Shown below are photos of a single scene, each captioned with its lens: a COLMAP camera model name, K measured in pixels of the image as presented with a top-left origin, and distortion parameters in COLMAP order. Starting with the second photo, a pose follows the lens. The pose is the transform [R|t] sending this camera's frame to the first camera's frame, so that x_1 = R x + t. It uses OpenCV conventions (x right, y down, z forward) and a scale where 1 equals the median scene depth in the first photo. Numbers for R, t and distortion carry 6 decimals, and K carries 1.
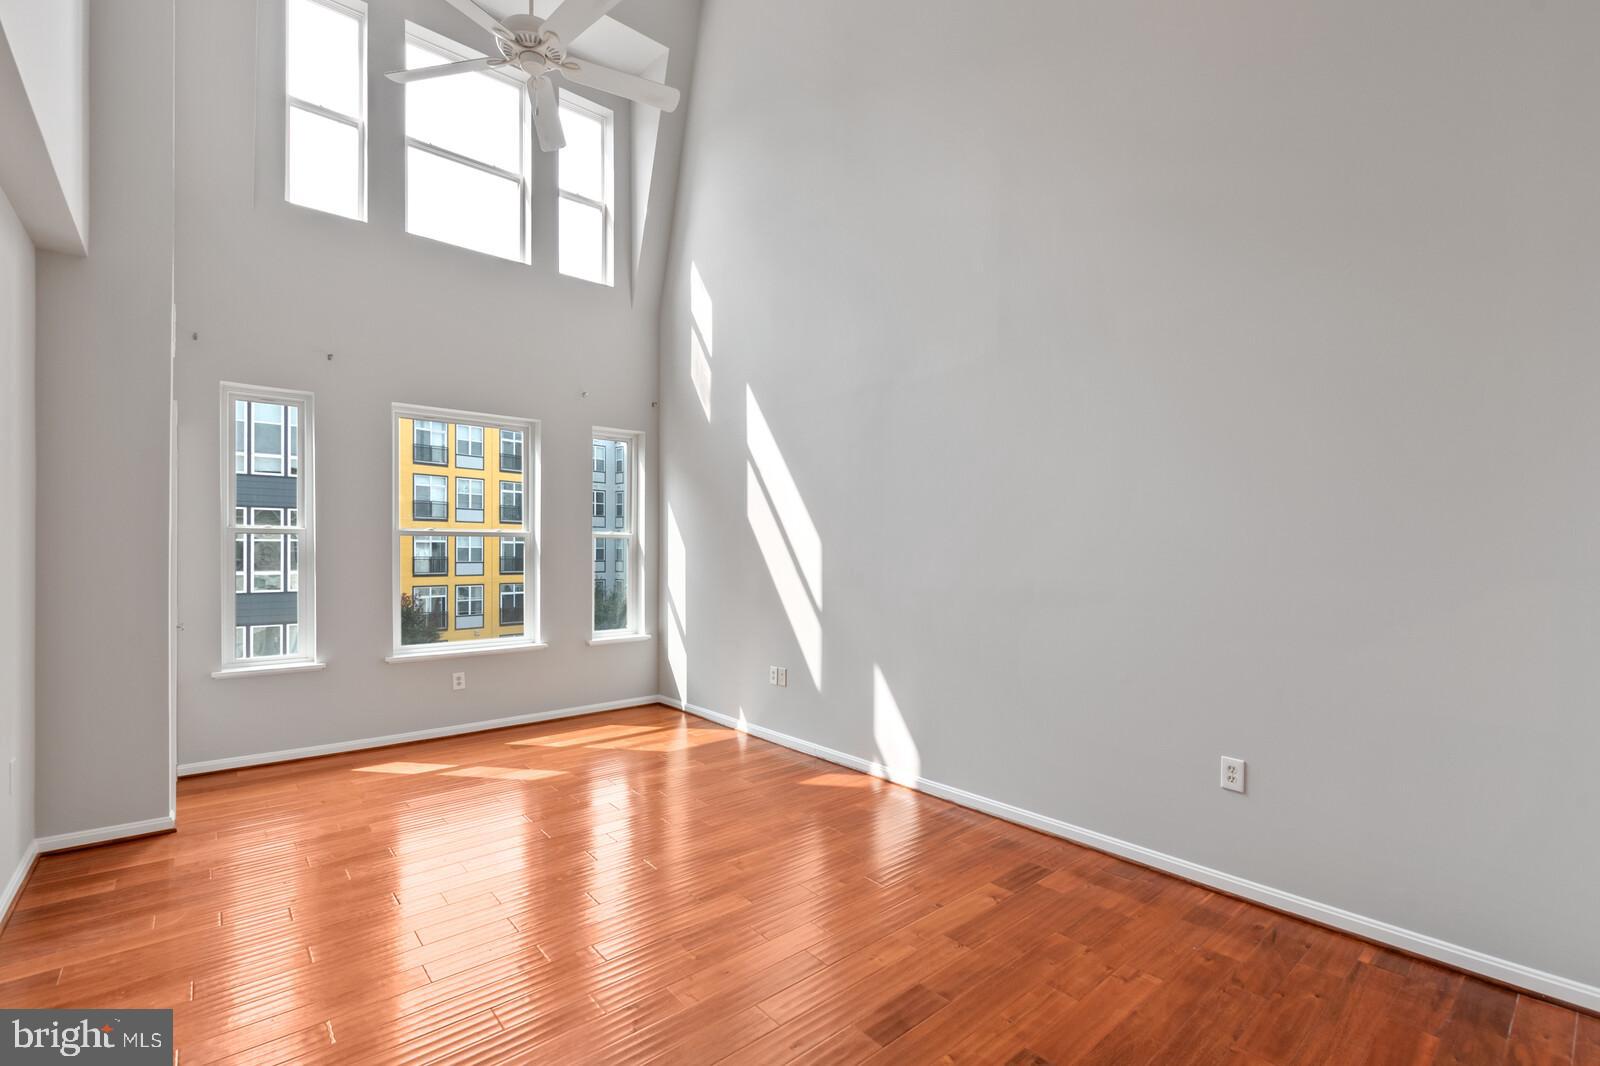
lens RADIAL K [[696.6, 0, 791.6], [0, 696.6, 557.1], [0, 0, 1]] dist [0.003472, -0.003300]
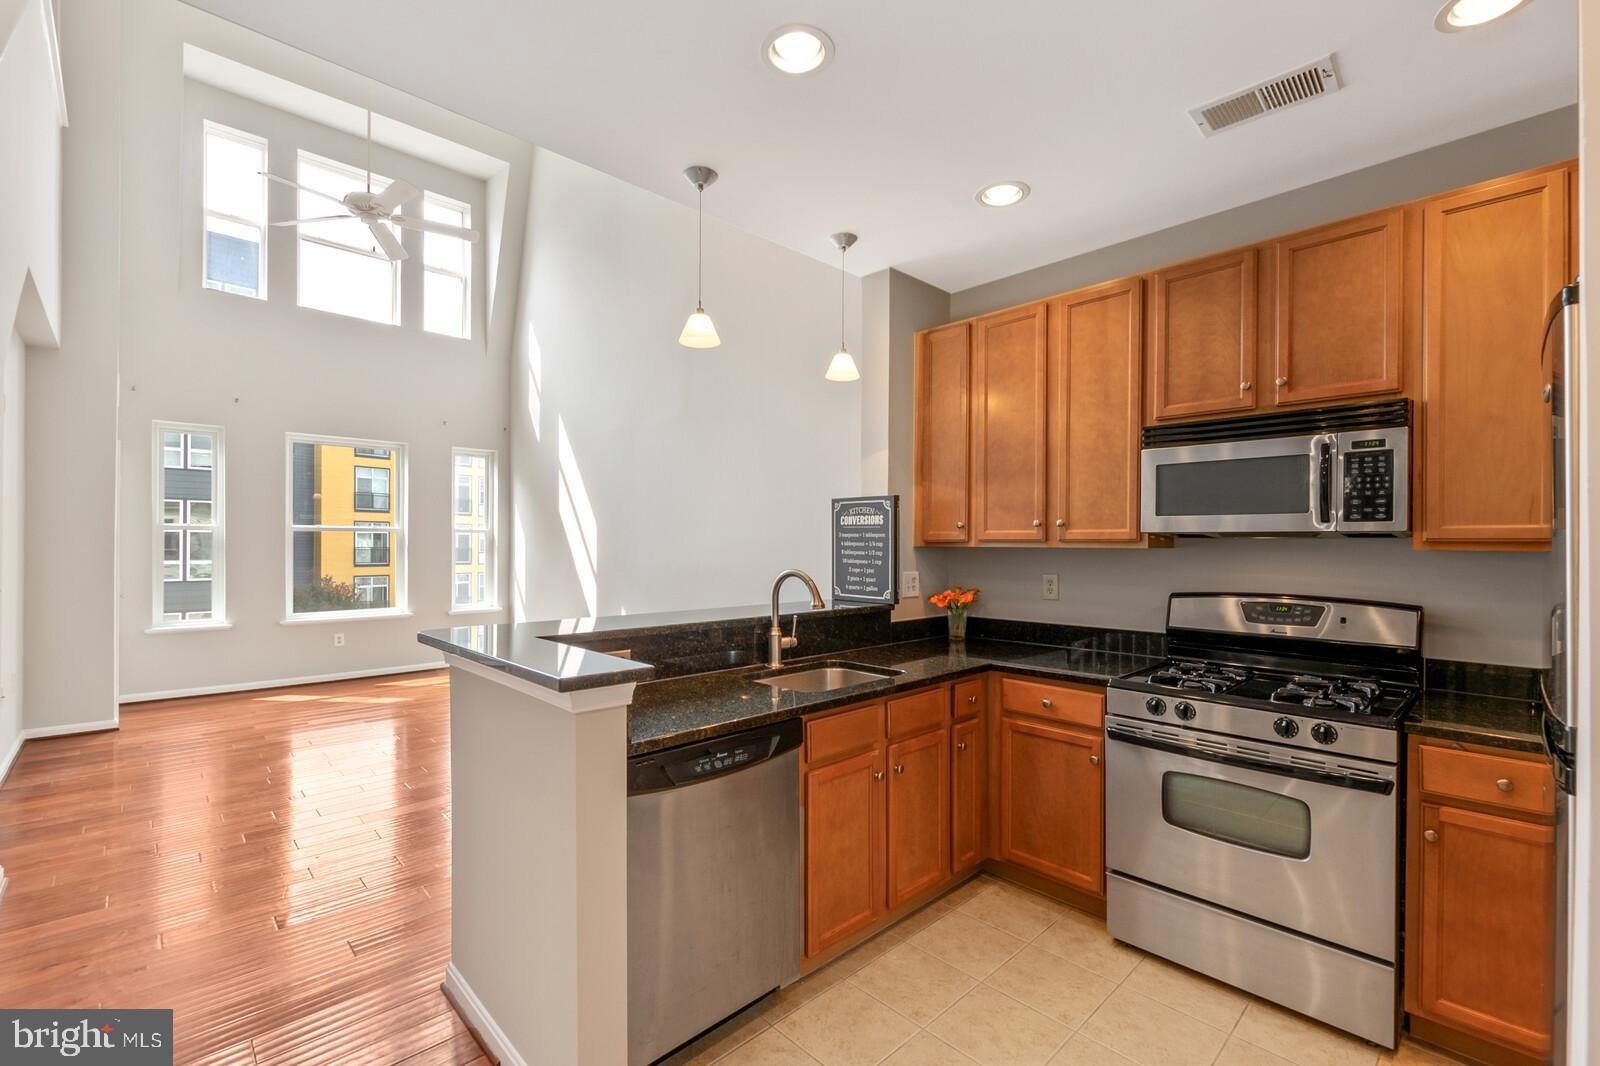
lens RADIAL K [[696.6, 0, 796.4], [0, 696.6, 544.2], [0, 0, 1]] dist [0.003472, -0.003300]
pose [[0.998510, 0.000408, 0.054575, 0.332943], [-0.000137, 0.999988, -0.004955, 0.001270], [-0.054576, 0.004940, 0.998497, -0.392081]]
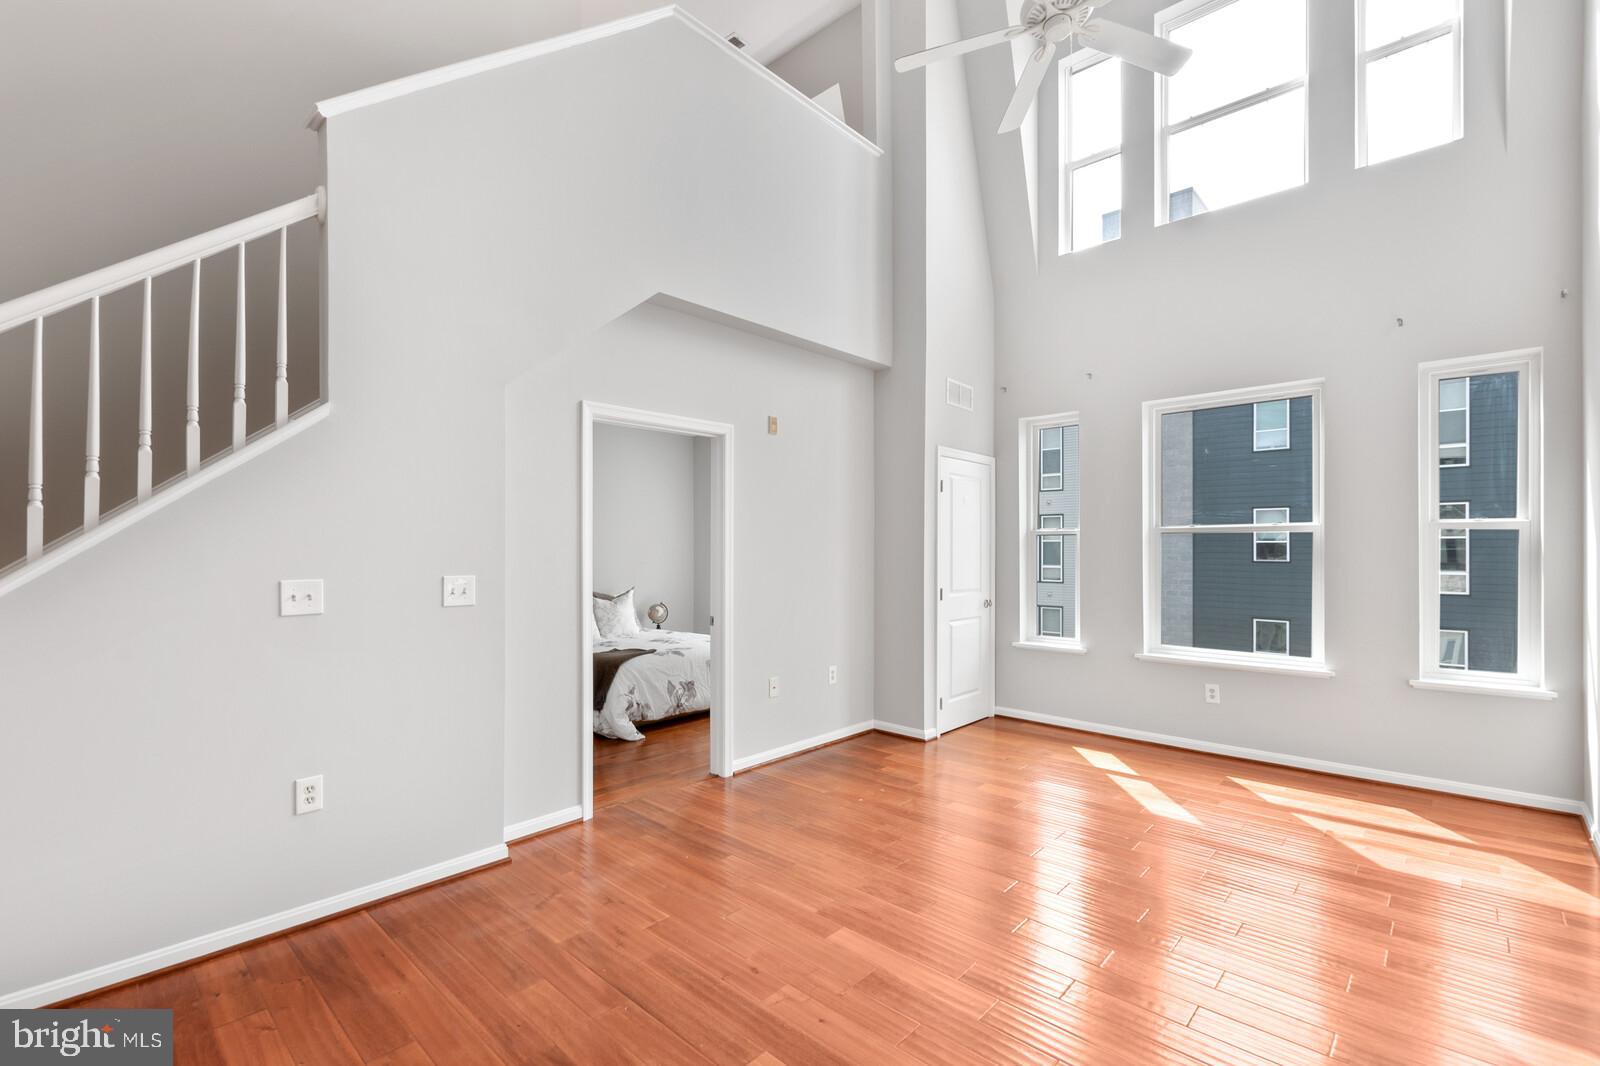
lens RADIAL K [[696.6, 0, 797.7], [0, 696.6, 540.9], [0, 0, 1]] dist [0.003472, -0.003300]
pose [[0.112231, -0.015157, -0.993566, 0.363926], [-0.006507, 0.999851, -0.015988, -0.000091], [0.993661, 0.008259, 0.112116, 0.382076]]
